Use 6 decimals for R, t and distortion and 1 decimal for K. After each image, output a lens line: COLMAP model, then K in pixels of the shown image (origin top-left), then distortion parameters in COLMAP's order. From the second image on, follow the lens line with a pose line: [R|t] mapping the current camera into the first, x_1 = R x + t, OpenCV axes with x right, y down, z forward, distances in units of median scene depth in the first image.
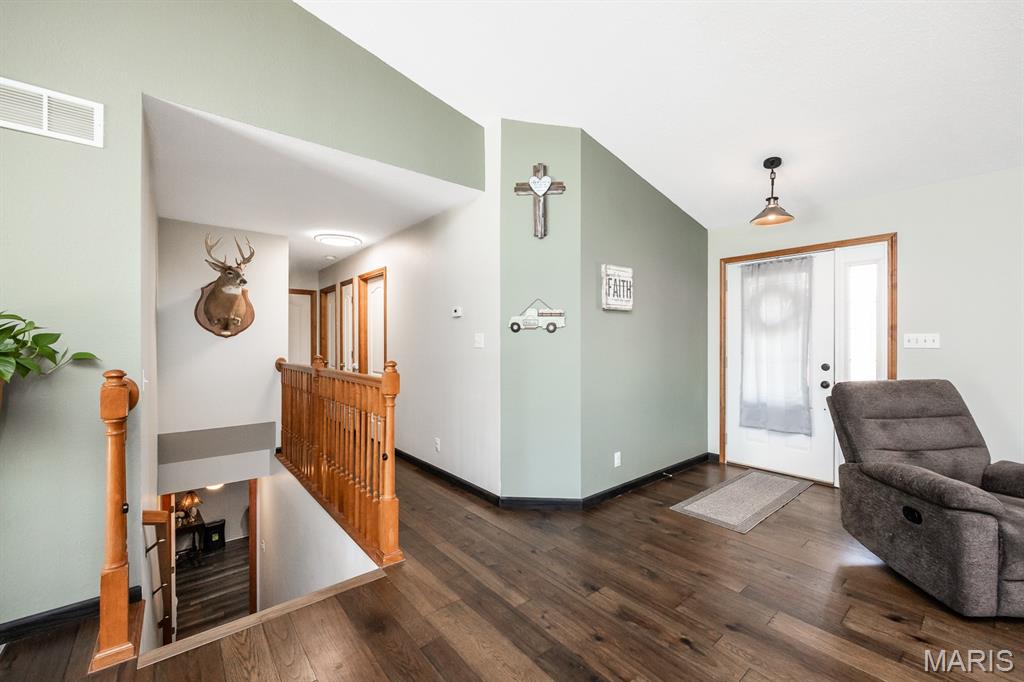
lens RADIAL K [[412.4, 0, 534.6], [0, 412.4, 342.2], [0, 0, 1]] dist [-0.000895, -0.000077]
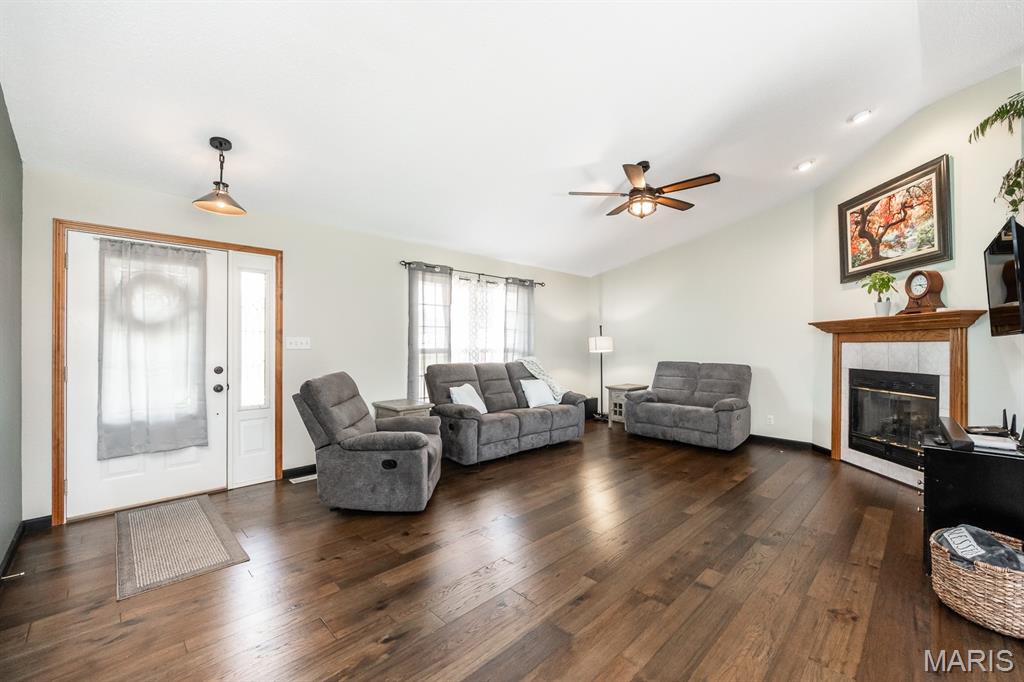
lens RADIAL K [[412.4, 0, 534.6], [0, 412.4, 342.2], [0, 0, 1]] dist [-0.000895, -0.000077]
pose [[-0.074919, 0.004624, 0.997179, -0.309977], [-0.000340, 0.999989, -0.004663, -0.000650], [-0.997190, -0.000689, -0.074916, 0.330103]]
